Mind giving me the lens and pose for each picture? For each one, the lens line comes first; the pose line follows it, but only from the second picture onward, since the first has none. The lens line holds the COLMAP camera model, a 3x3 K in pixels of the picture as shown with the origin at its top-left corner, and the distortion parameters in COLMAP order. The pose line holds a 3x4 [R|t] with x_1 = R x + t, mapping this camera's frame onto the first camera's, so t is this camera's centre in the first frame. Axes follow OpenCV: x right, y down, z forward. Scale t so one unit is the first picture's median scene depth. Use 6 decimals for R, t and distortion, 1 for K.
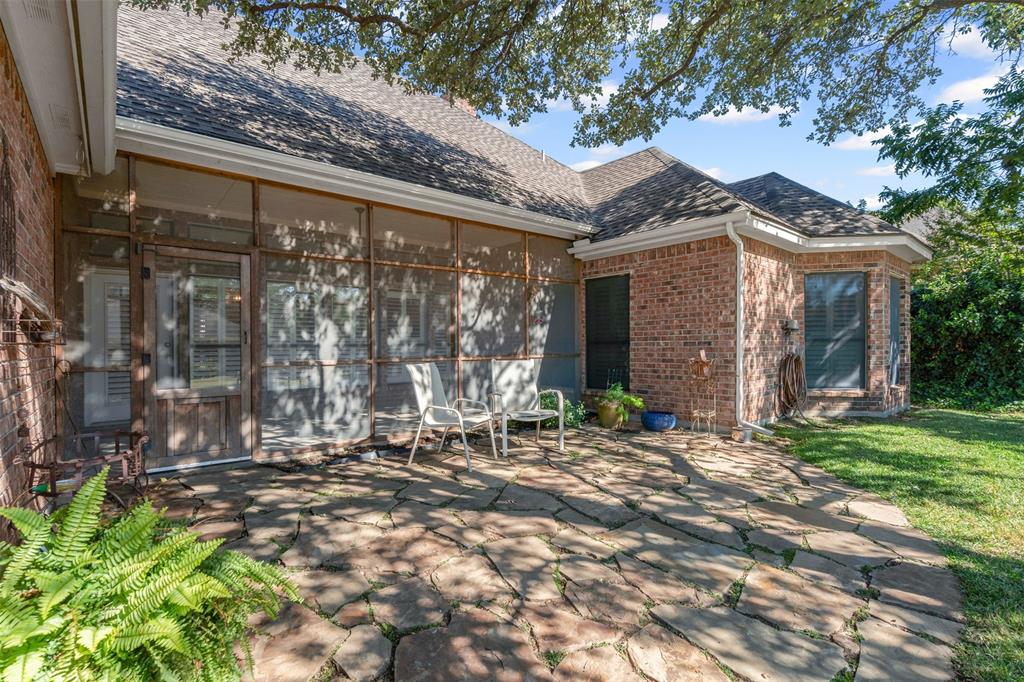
lens RADIAL K [[479.8, 0, 508.3], [0, 479.8, 354.3], [0, 0, 1]] dist [-0.001410, -0.000117]
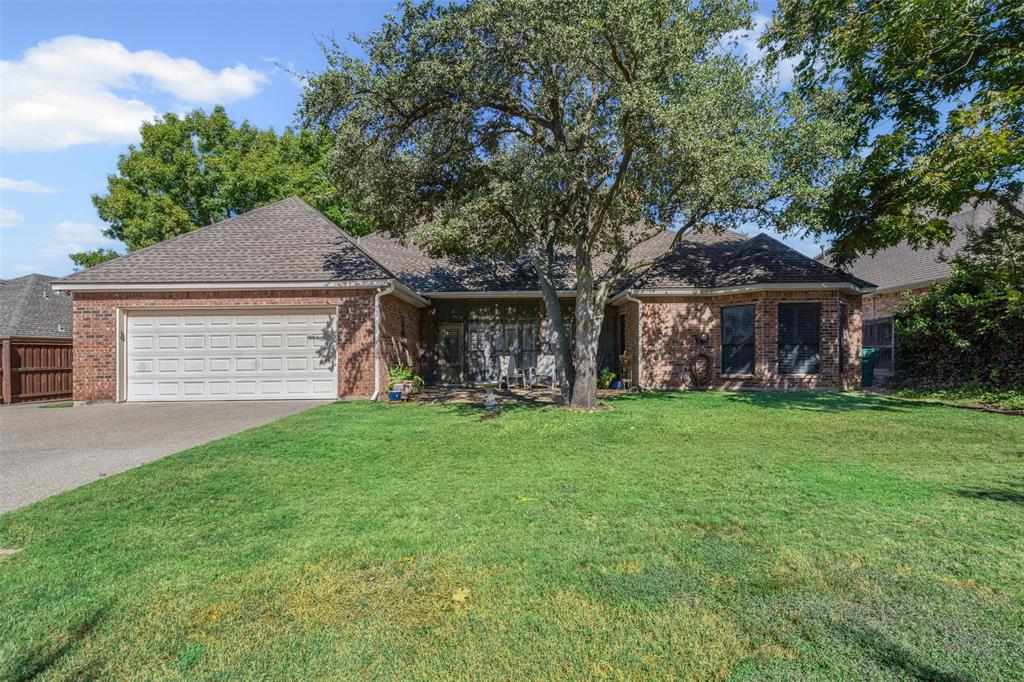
lens RADIAL K [[472.2, 0, 524.1], [0, 472.2, 343.7], [0, 0, 1]] dist [-0.001558, -0.000089]
pose [[0.774061, -0.015394, -0.632924, 1.333351], [-0.008375, 0.999368, -0.034548, 0.033893], [0.633056, 0.032043, 0.773442, -0.888983]]
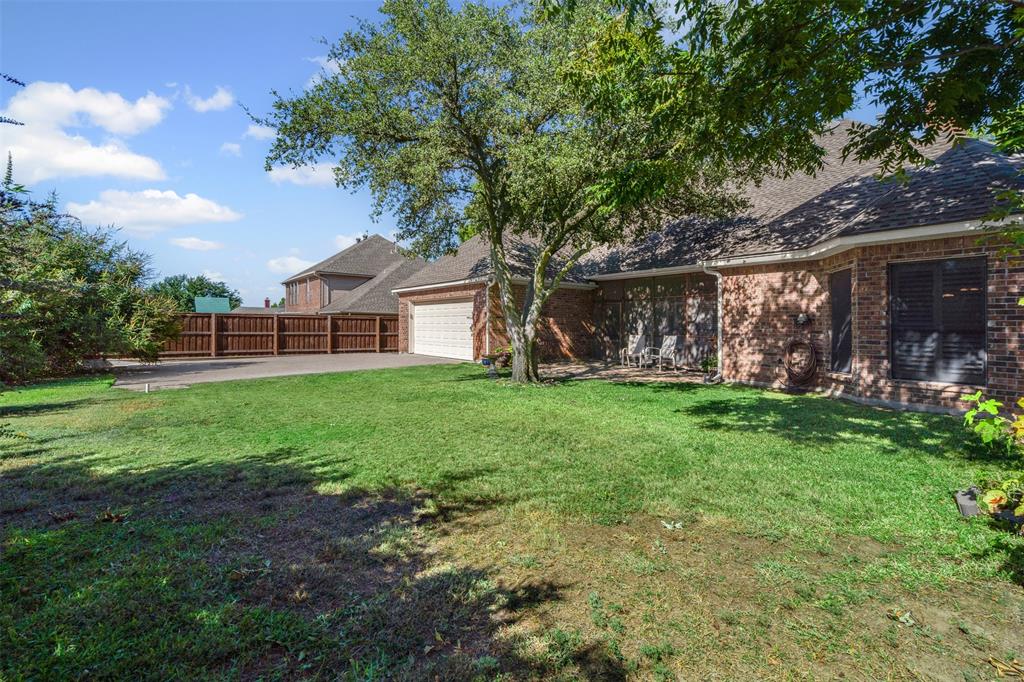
lens RADIAL K [[475.8, 0, 513.7], [0, 475.8, 326.0], [0, 0, 1]] dist [0.000299, 0.000211]
pose [[-0.066795, 0.005364, -0.997752, 2.149576], [-0.034473, 0.999376, 0.007681, -0.024905], [0.997171, 0.034908, -0.066568, 0.346591]]
